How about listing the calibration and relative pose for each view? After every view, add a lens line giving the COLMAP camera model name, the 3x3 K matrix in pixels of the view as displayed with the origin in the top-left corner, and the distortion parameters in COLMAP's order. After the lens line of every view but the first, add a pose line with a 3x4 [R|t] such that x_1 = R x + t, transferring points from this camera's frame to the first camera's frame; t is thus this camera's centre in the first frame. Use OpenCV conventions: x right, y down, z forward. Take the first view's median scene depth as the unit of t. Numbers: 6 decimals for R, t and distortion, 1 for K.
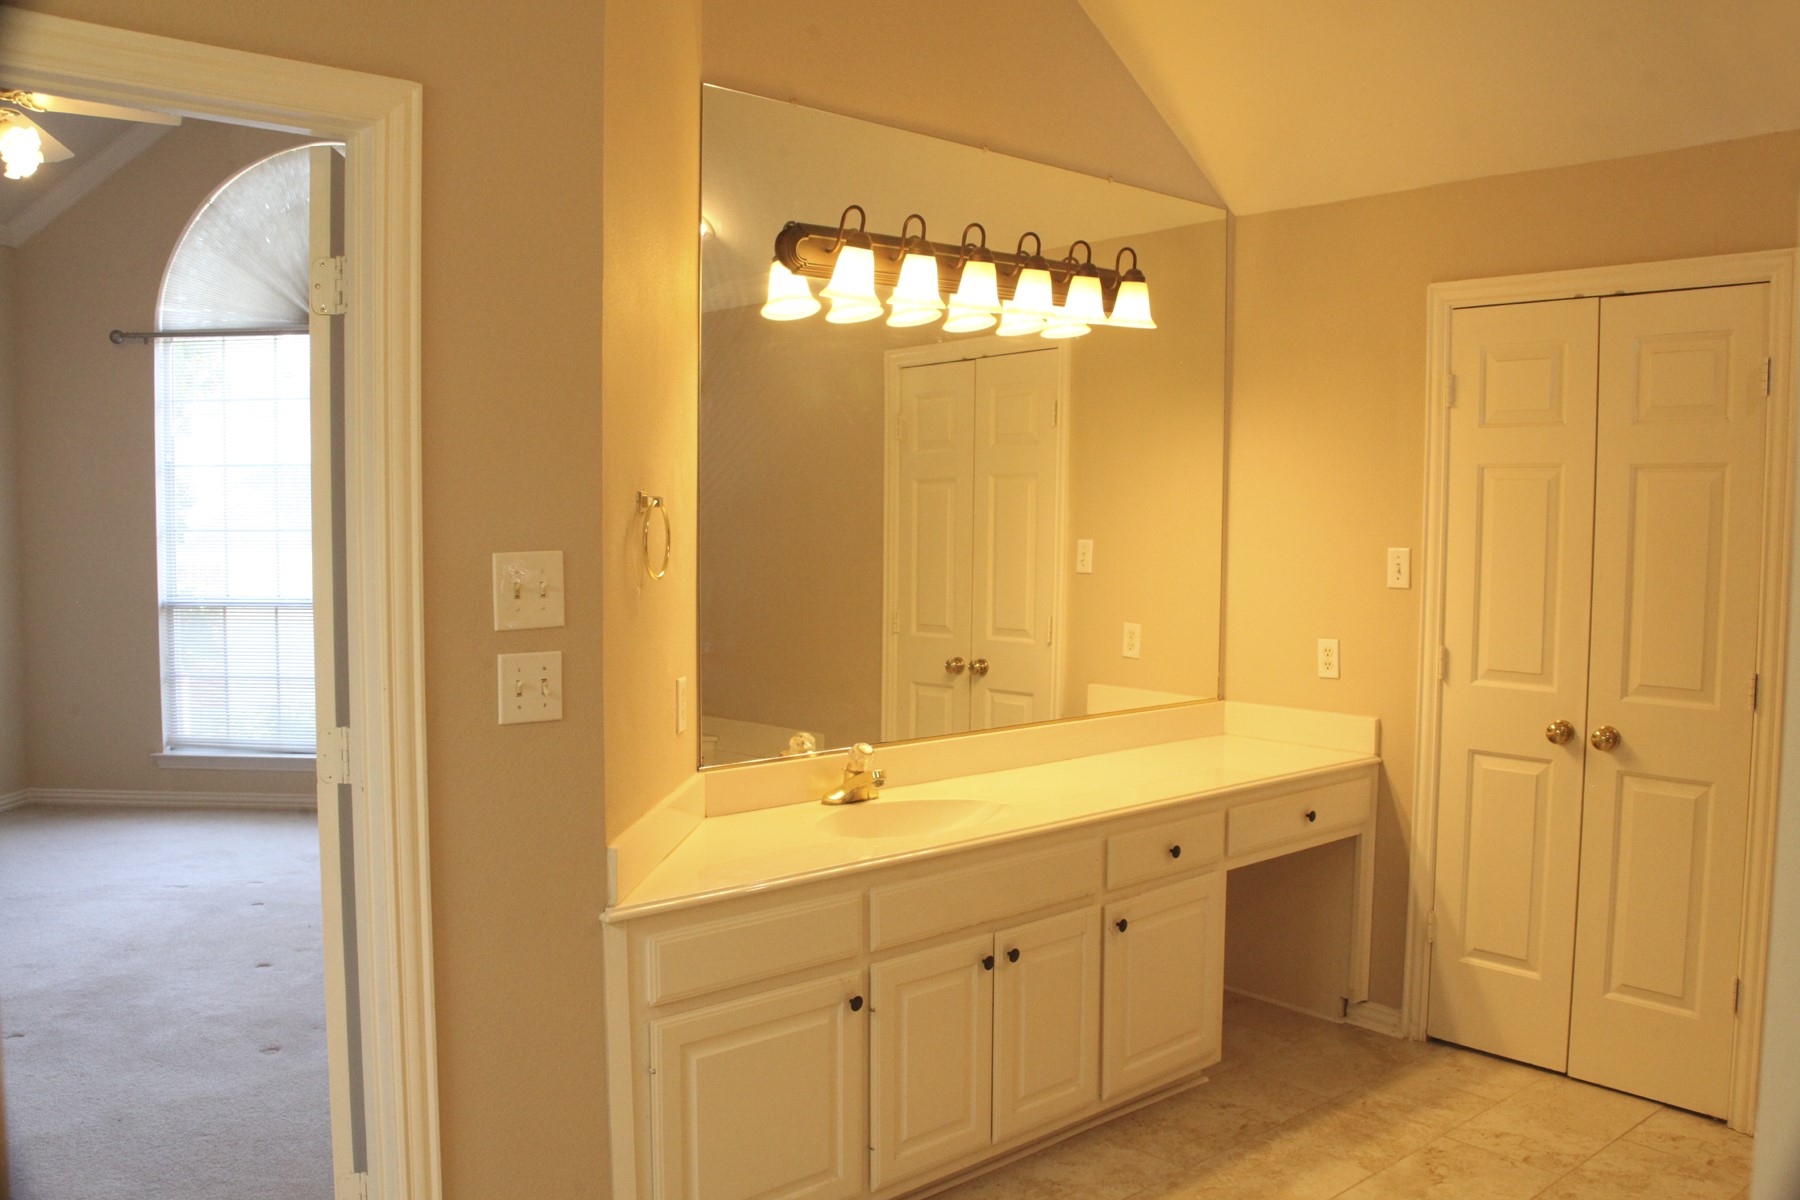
lens RADIAL K [[1464.4, 0, 890.0], [0, 1464.4, 605.5], [0, 0, 1]] dist [-0.135769, 0.060353]
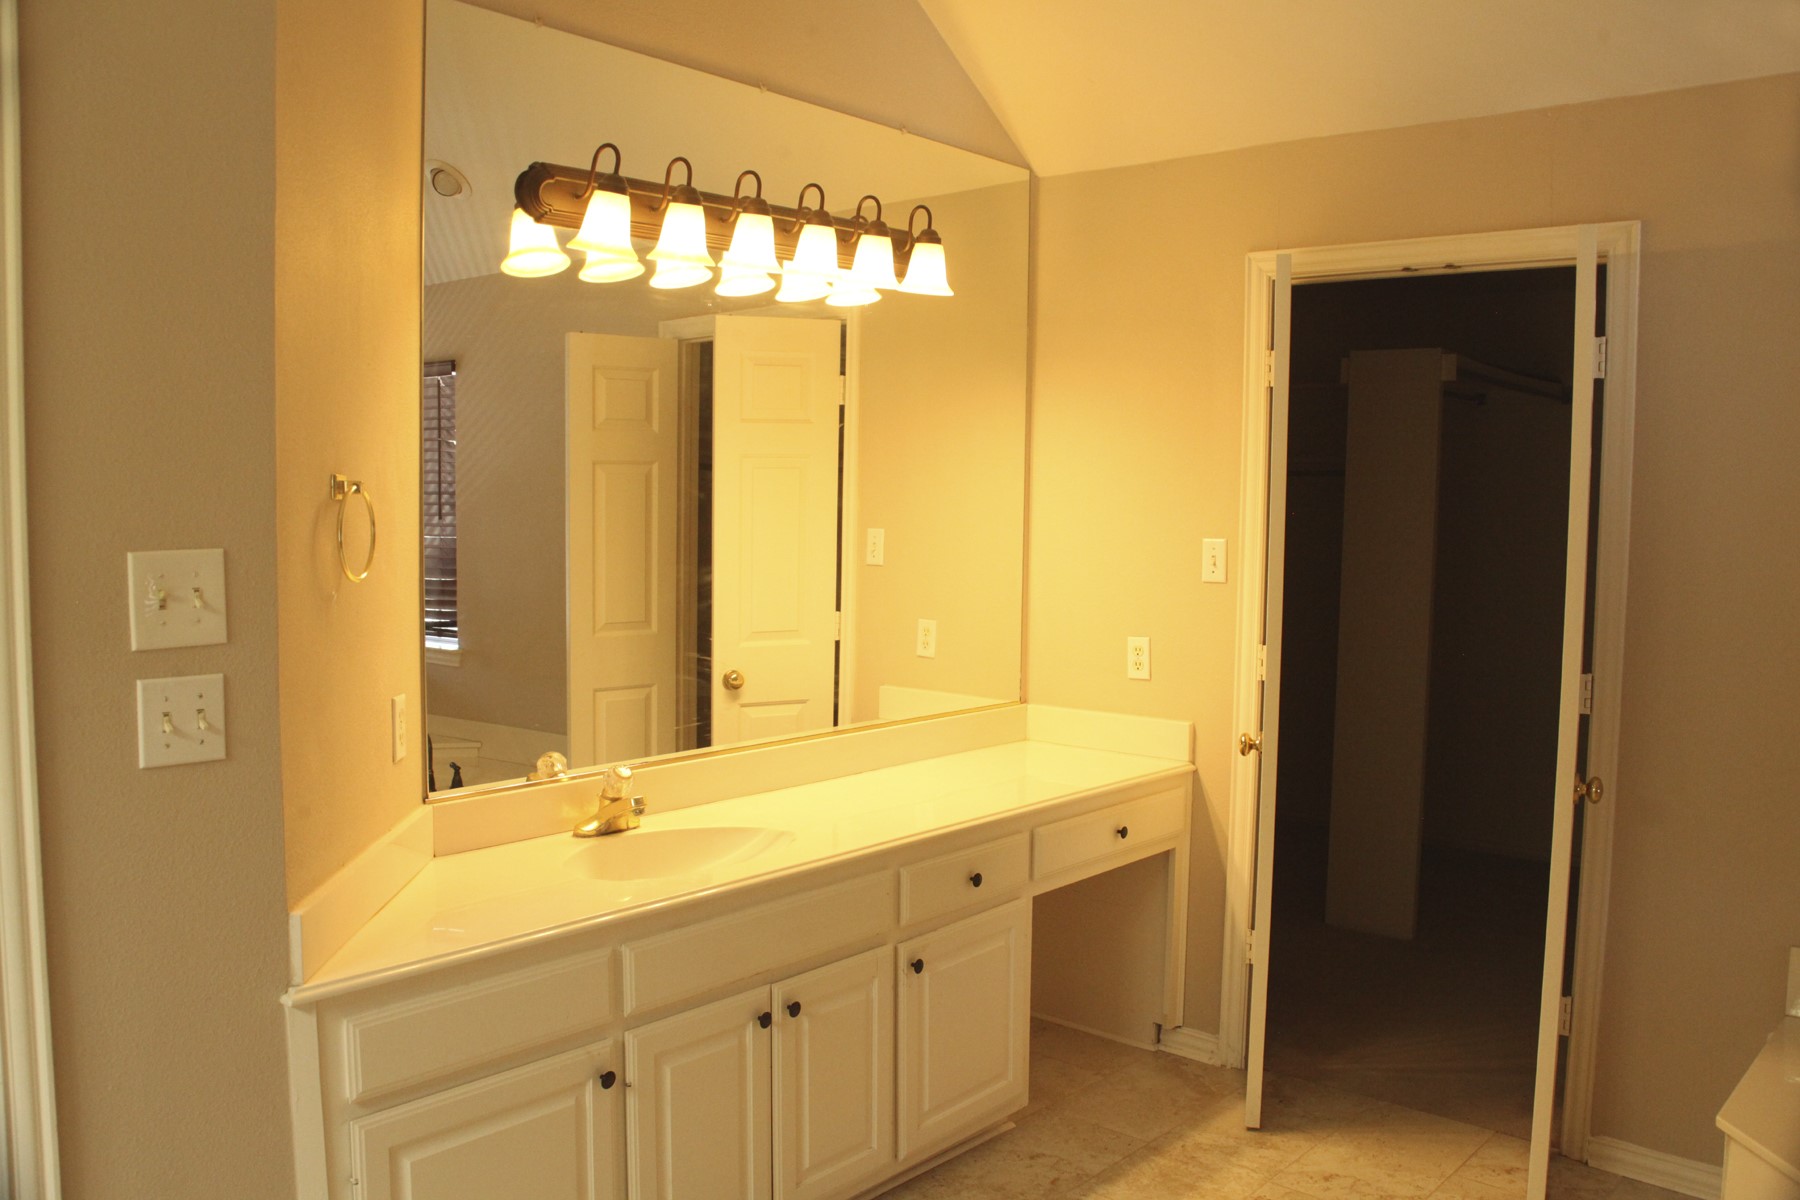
lens RADIAL K [[1464.4, 0, 890.0], [0, 1464.4, 605.5], [0, 0, 1]] dist [-0.135769, 0.060353]
pose [[0.990465, -0.005243, 0.137666, 0.021460], [0.003703, 0.999928, 0.011441, -0.009957], [-0.137716, -0.010822, 0.990413, 0.120843]]
